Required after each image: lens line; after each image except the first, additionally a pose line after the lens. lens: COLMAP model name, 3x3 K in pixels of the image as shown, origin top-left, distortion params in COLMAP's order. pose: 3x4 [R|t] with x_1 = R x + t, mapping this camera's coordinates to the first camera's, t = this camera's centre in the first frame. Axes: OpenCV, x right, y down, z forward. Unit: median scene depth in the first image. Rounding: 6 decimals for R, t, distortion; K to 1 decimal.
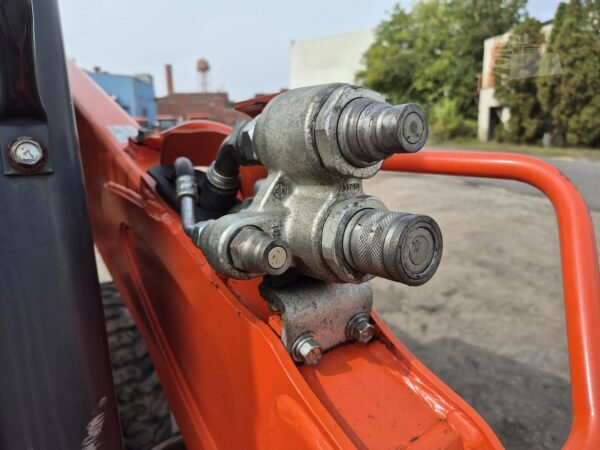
lens RADIAL K [[437.3, 0, 299.0], [0, 437.3, 225.8], [0, 0, 1]] dist [-0.036238, 0.018354]
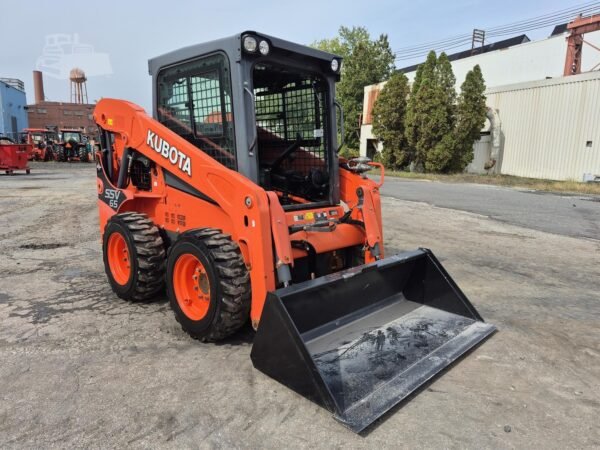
lens RADIAL K [[418.2, 0, 300.1], [0, 418.2, 224.9], [0, 0, 1]] dist [0.053493, -0.050278]
pose [[0.961743, 0.003110, 0.273934, -0.078407], [0.009315, 0.998986, -0.044046, 0.024460], [-0.273793, 0.044913, 0.960739, -0.098318]]
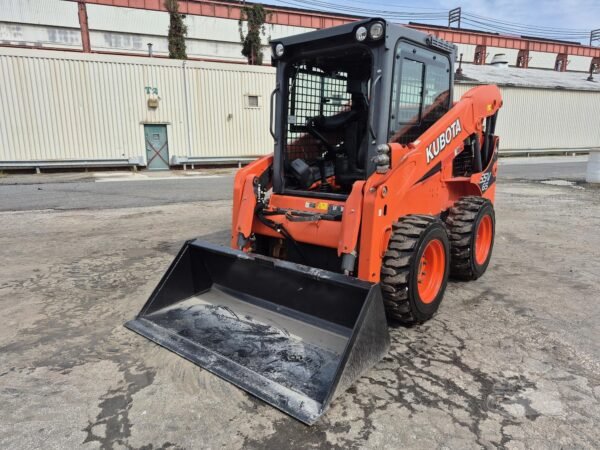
lens RADIAL K [[418.2, 0, 305.3], [0, 418.2, 223.7], [0, 0, 1]] dist [0.053493, -0.050278]
pose [[-0.295285, -0.159508, 0.942000, -0.190462], [0.227073, 0.945996, 0.231364, -0.018911], [-0.928032, 0.282222, -0.243119, 0.113215]]
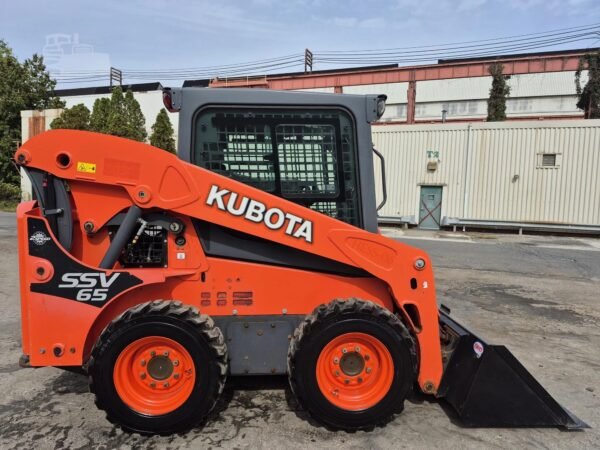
lens RADIAL K [[418.2, 0, 302.2], [0, 418.2, 228.5], [0, 0, 1]] dist [0.053493, -0.050278]
pose [[0.459881, -0.030699, 0.887450, -0.171047], [0.153877, 0.987037, -0.045596, 0.004937], [-0.874546, 0.157527, 0.458643, -0.016276]]
